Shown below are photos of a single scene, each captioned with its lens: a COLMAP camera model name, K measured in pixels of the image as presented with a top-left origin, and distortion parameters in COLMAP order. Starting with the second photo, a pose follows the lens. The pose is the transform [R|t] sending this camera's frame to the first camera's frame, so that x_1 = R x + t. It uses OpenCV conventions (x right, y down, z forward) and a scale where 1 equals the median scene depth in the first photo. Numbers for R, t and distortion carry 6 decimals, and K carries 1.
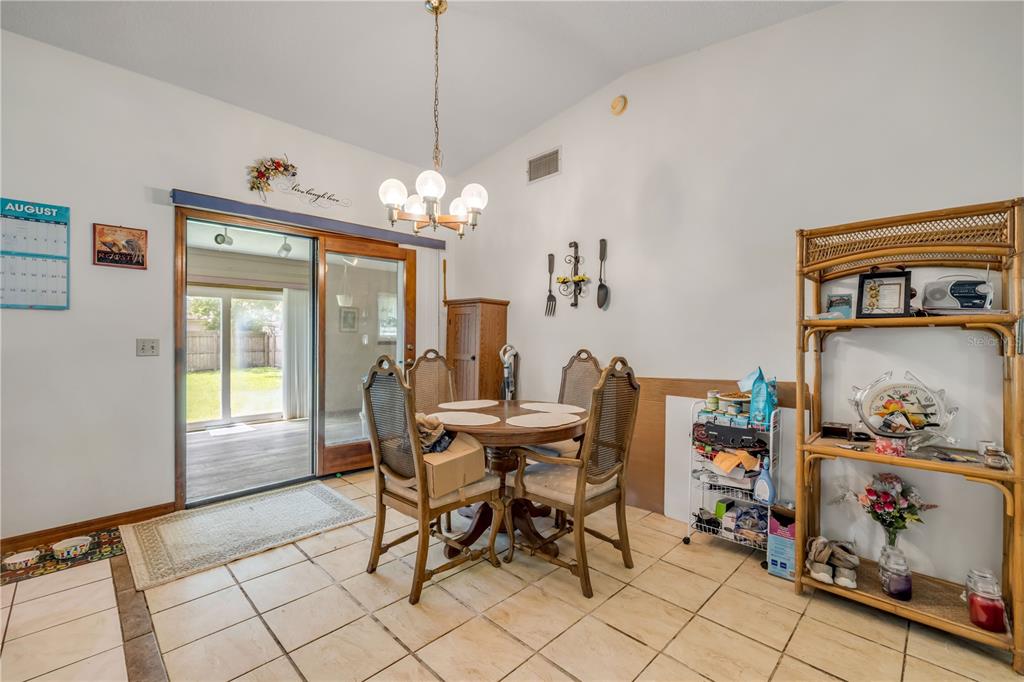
lens RADIAL K [[433.0, 0, 513.7], [0, 433.0, 334.1], [0, 0, 1]] dist [0.000704, 0.000154]
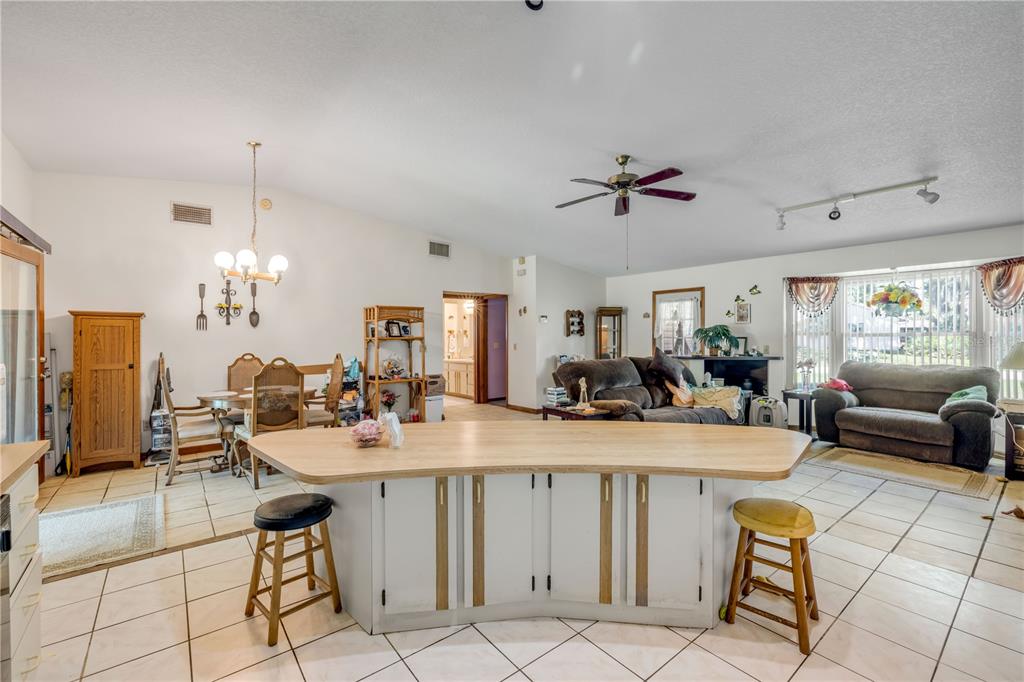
lens RADIAL K [[433.0, 0, 513.7], [0, 433.0, 334.1], [0, 0, 1]] dist [0.000704, 0.000154]
pose [[0.110717, -0.000102, 0.993852, -1.272693], [-0.000516, 1.000000, 0.000160, -0.034422], [-0.993852, -0.000531, 0.110717, -0.114645]]
